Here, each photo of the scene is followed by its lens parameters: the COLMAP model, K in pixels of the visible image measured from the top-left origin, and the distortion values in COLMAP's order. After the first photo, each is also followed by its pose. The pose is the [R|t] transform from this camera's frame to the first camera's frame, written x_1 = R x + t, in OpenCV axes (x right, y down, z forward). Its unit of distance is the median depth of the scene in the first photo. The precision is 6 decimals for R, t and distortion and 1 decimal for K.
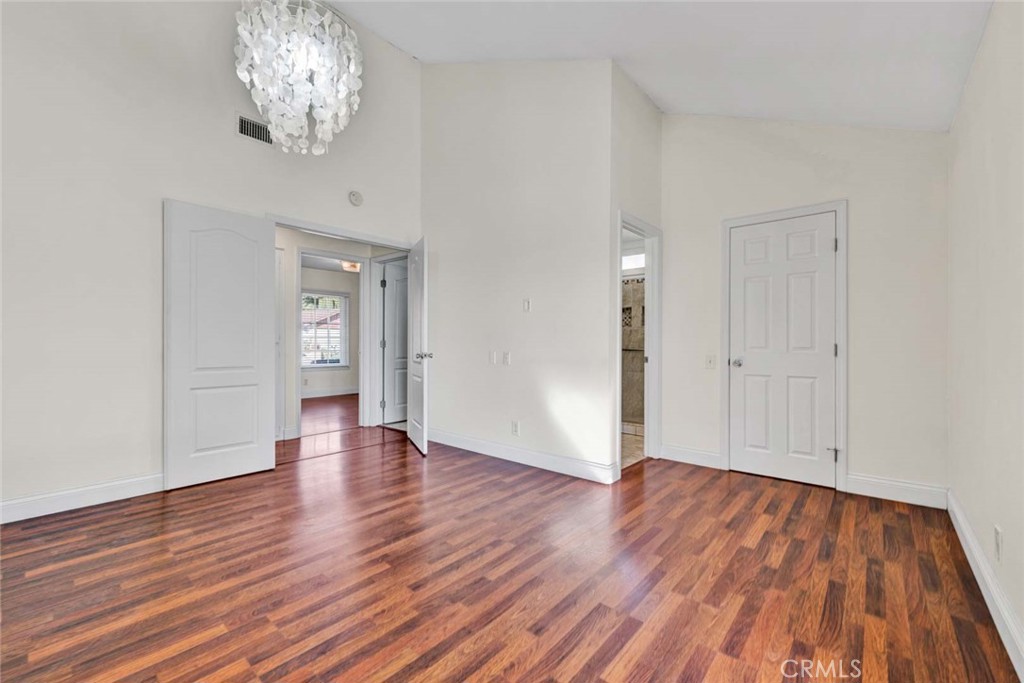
lens RADIAL K [[422.9, 0, 518.3], [0, 422.9, 338.6], [0, 0, 1]] dist [-0.001523, 0.000216]
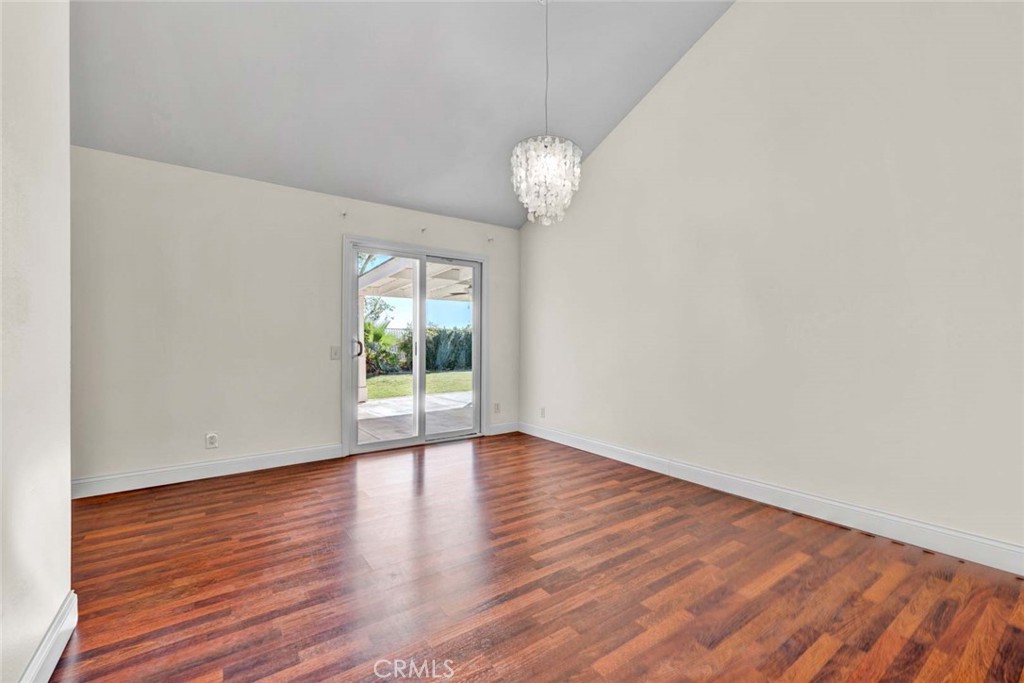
lens RADIAL K [[423.9, 0, 516.1], [0, 423.9, 343.4], [0, 0, 1]] dist [0.007467, -0.000299]
pose [[-0.969353, -0.000423, 0.245672, -0.644181], [-0.002215, 0.999973, -0.007020, 0.016650], [-0.245663, -0.007349, -0.969328, 2.068164]]
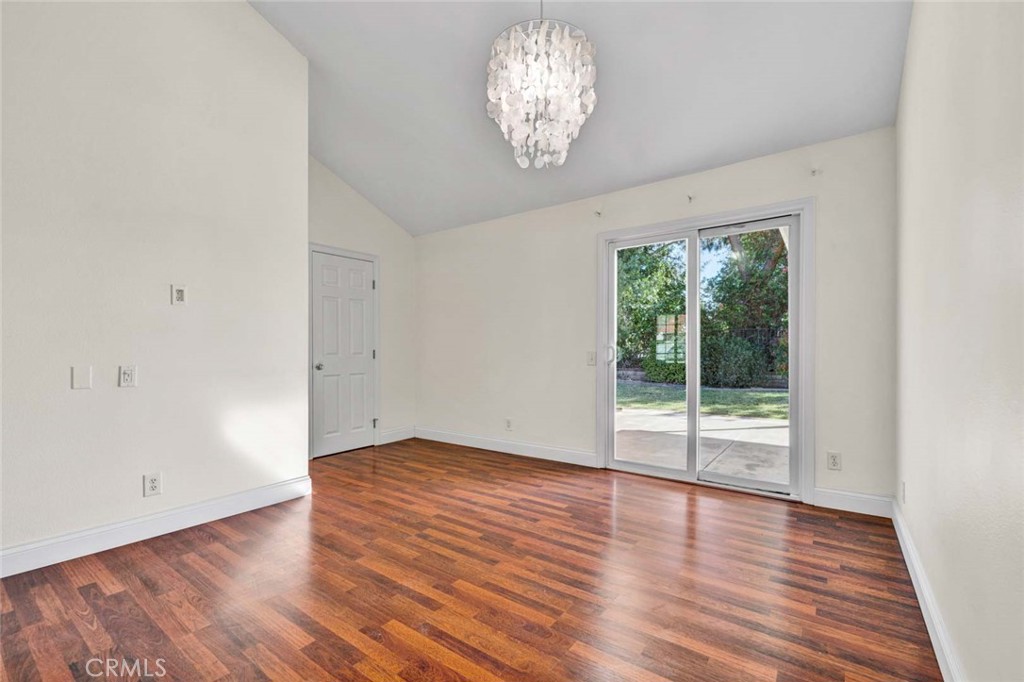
lens RADIAL K [[440.9, 0, 511.5], [0, 440.9, 344.3], [0, 0, 1]] dist [-0.008518, 0.000047]
pose [[-0.071573, 0.007841, 0.997405, -1.274829], [-0.005205, 0.999953, -0.008234, 0.003644], [-0.997422, -0.005781, -0.071529, 0.917431]]
